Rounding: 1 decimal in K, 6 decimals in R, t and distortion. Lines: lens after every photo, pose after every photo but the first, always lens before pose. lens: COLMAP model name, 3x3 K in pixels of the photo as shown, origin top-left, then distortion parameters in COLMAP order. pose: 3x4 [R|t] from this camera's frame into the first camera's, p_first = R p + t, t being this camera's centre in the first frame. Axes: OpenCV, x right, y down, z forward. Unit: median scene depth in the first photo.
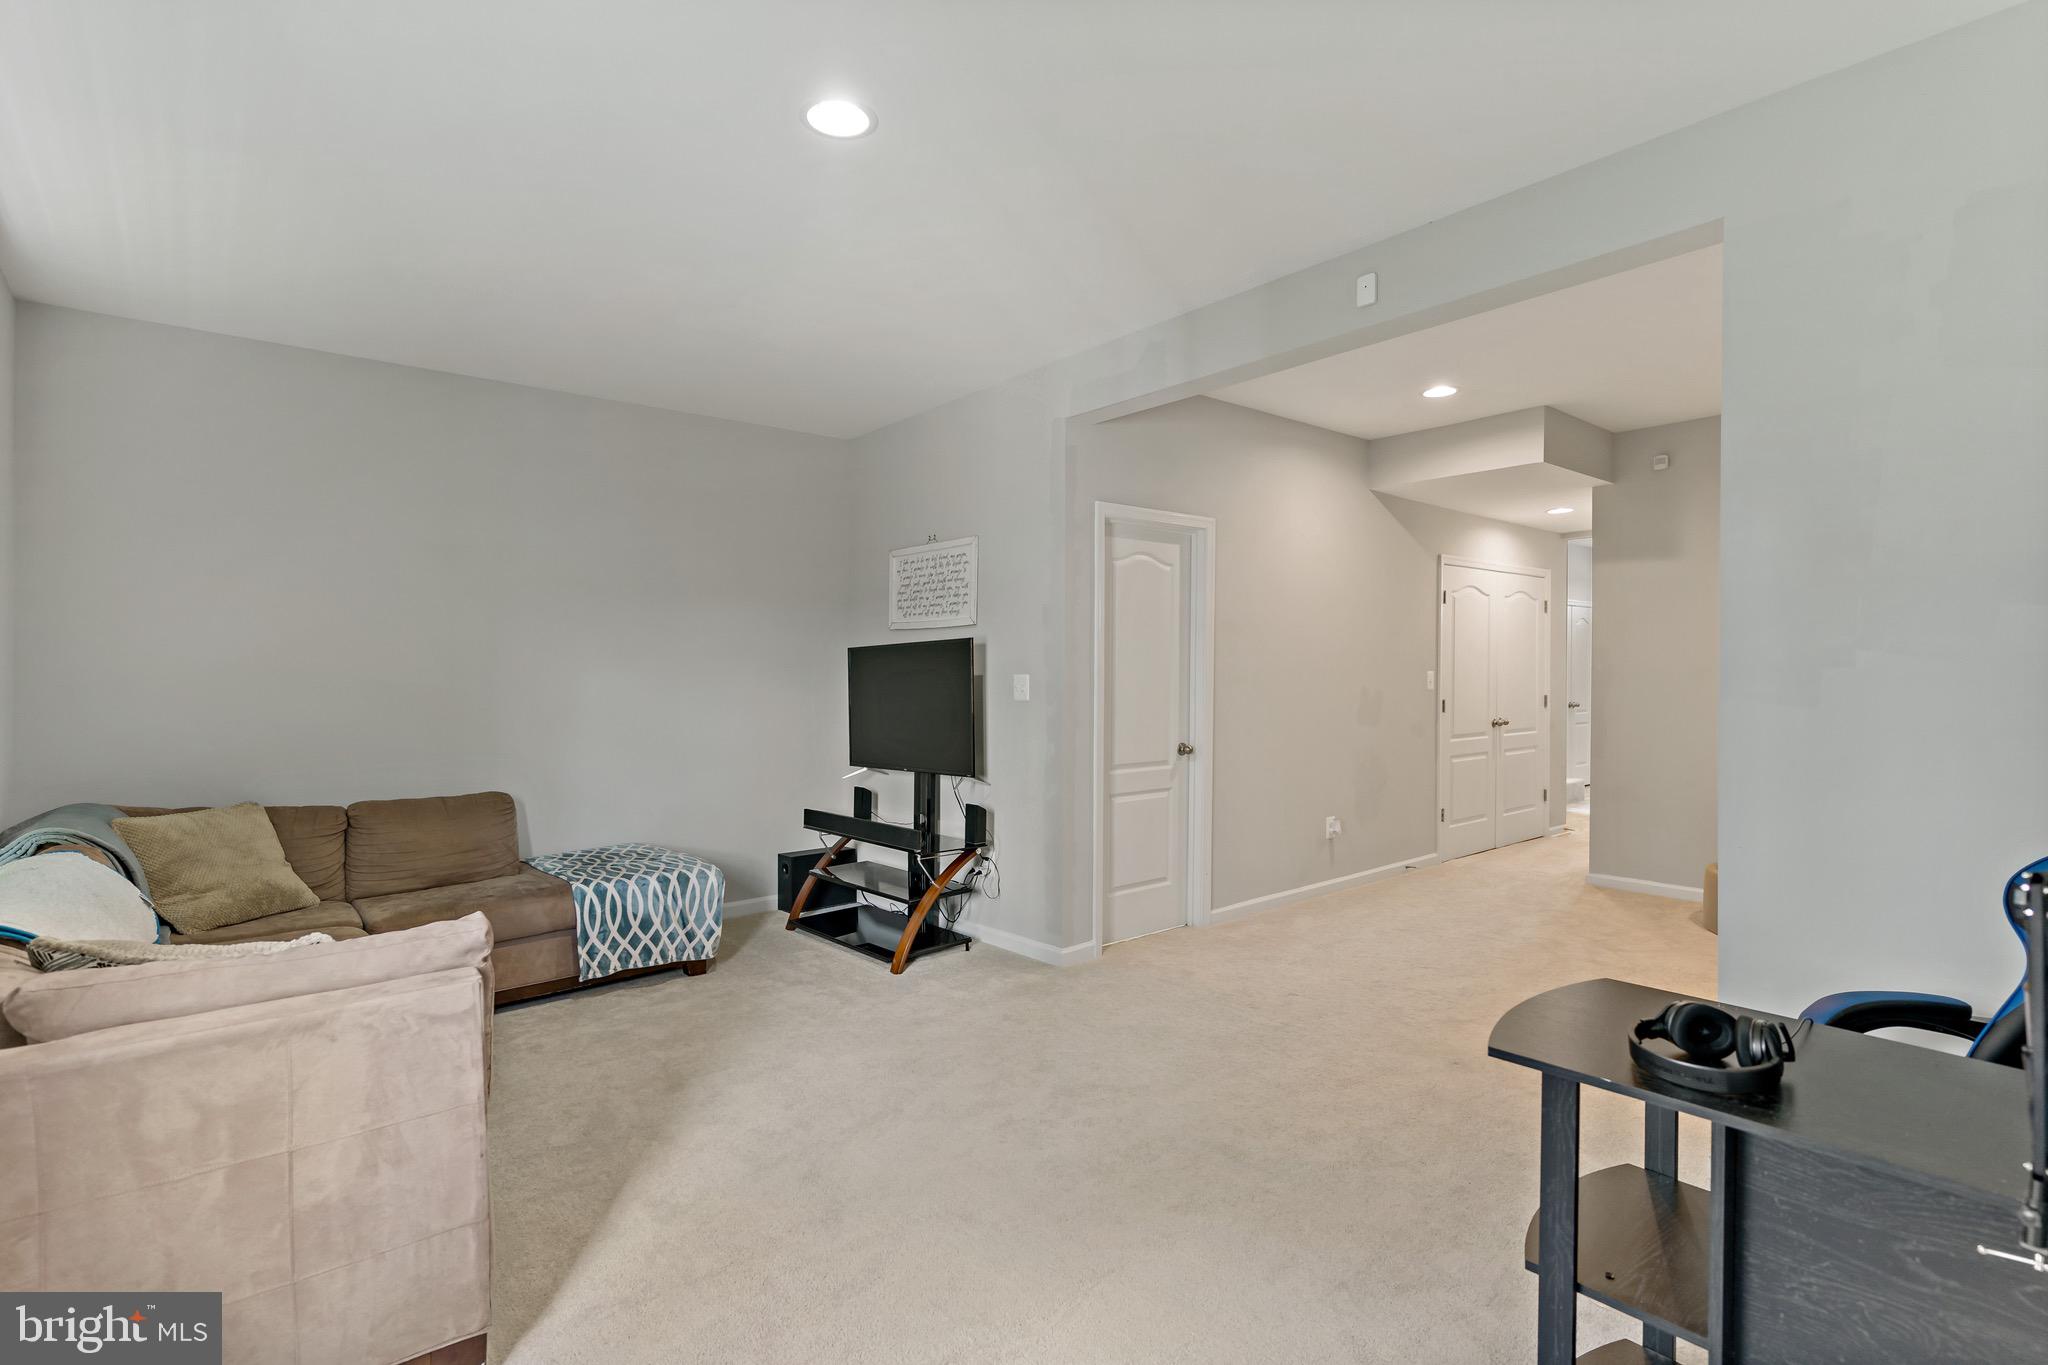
lens RADIAL K [[990.0, 0, 1018.8], [0, 990.0, 686.6], [0, 0, 1]] dist [-0.071733, 0.032207]
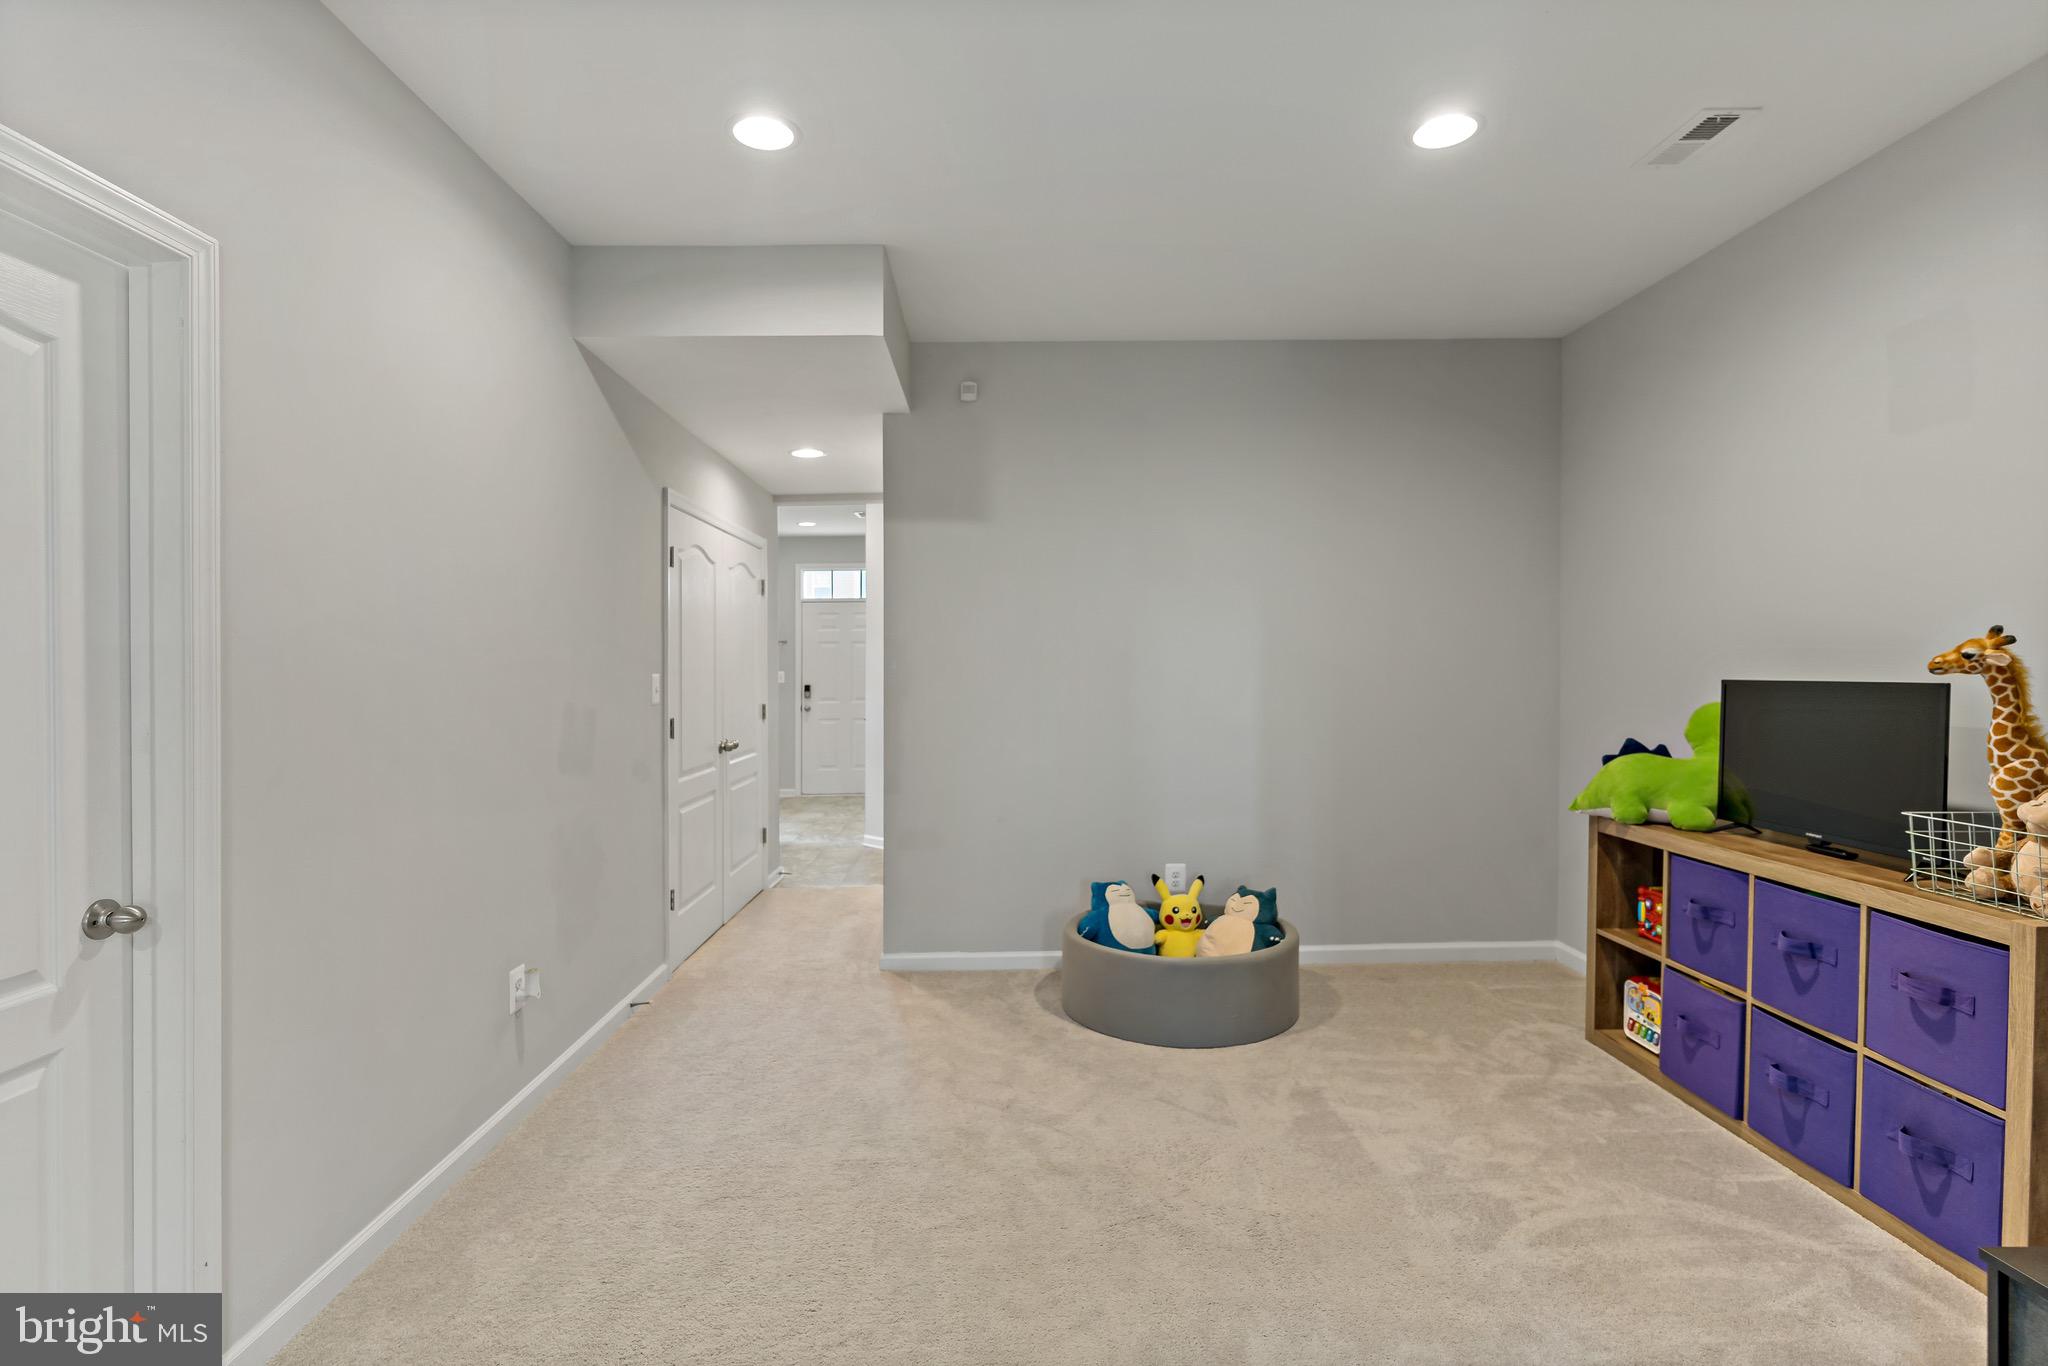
lens RADIAL K [[990.0, 0, 1018.8], [0, 990.0, 687.1], [0, 0, 1]] dist [-0.071733, 0.032207]
pose [[0.633668, -0.010661, 0.773531, 0.093919], [0.006478, 0.999943, 0.008475, -0.012000], [-0.773578, -0.000359, 0.633701, 0.463154]]
